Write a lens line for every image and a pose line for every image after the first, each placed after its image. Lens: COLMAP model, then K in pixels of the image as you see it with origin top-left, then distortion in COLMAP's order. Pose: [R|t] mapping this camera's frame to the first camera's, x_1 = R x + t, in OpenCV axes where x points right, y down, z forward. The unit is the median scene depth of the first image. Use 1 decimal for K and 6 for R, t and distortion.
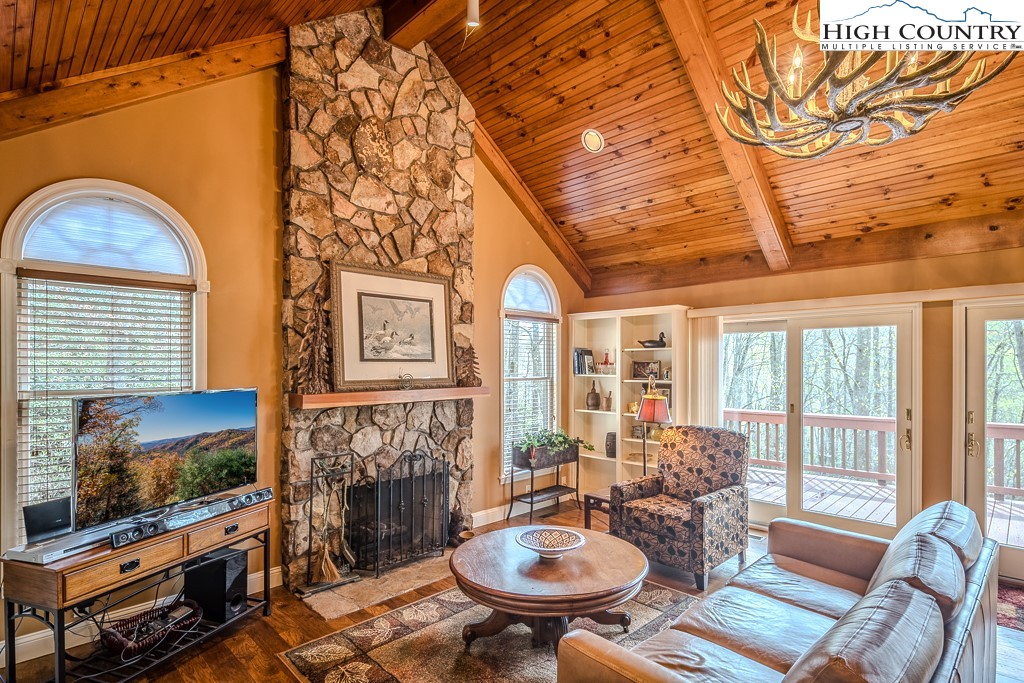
lens RADIAL K [[545.3, 0, 511.9], [0, 545.3, 365.2], [0, 0, 1]] dist [0.000746, -0.000585]
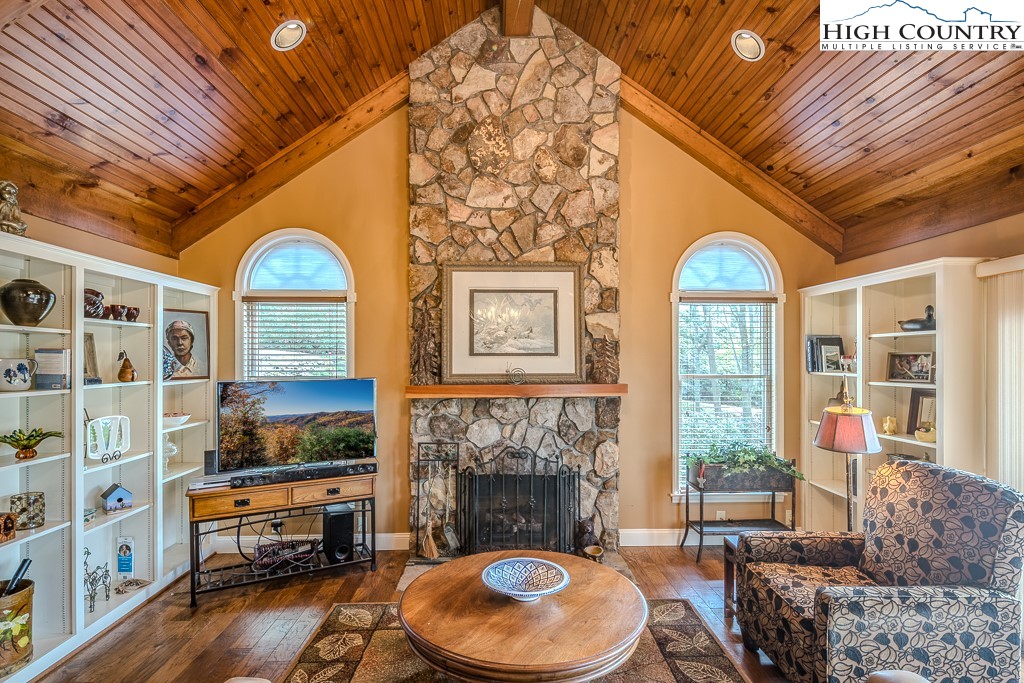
lens RADIAL K [[514.0, 0, 513.3], [0, 514.0, 358.4], [0, 0, 1]] dist [0.001049, -0.001331]
pose [[0.711968, -0.000697, -0.702211, 0.443259], [0.000456, 1.000000, -0.000530, -0.001074], [0.702211, 0.000057, 0.711969, 0.335701]]
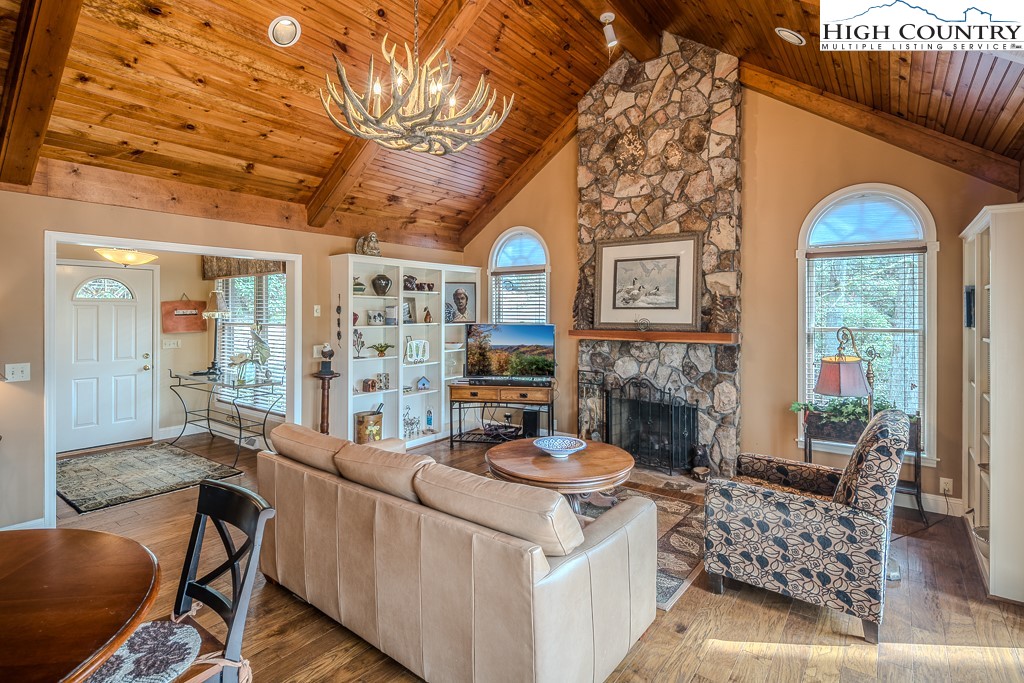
lens RADIAL K [[505.0, 0, 491.5], [0, 505.0, 310.7], [0, 0, 1]] dist [0.002192, 0.000272]
pose [[0.083609, 0.000608, -0.996498, 0.936403], [-0.002105, 0.999998, 0.000433, -0.002484], [0.996496, 0.002062, 0.083610, 0.541079]]
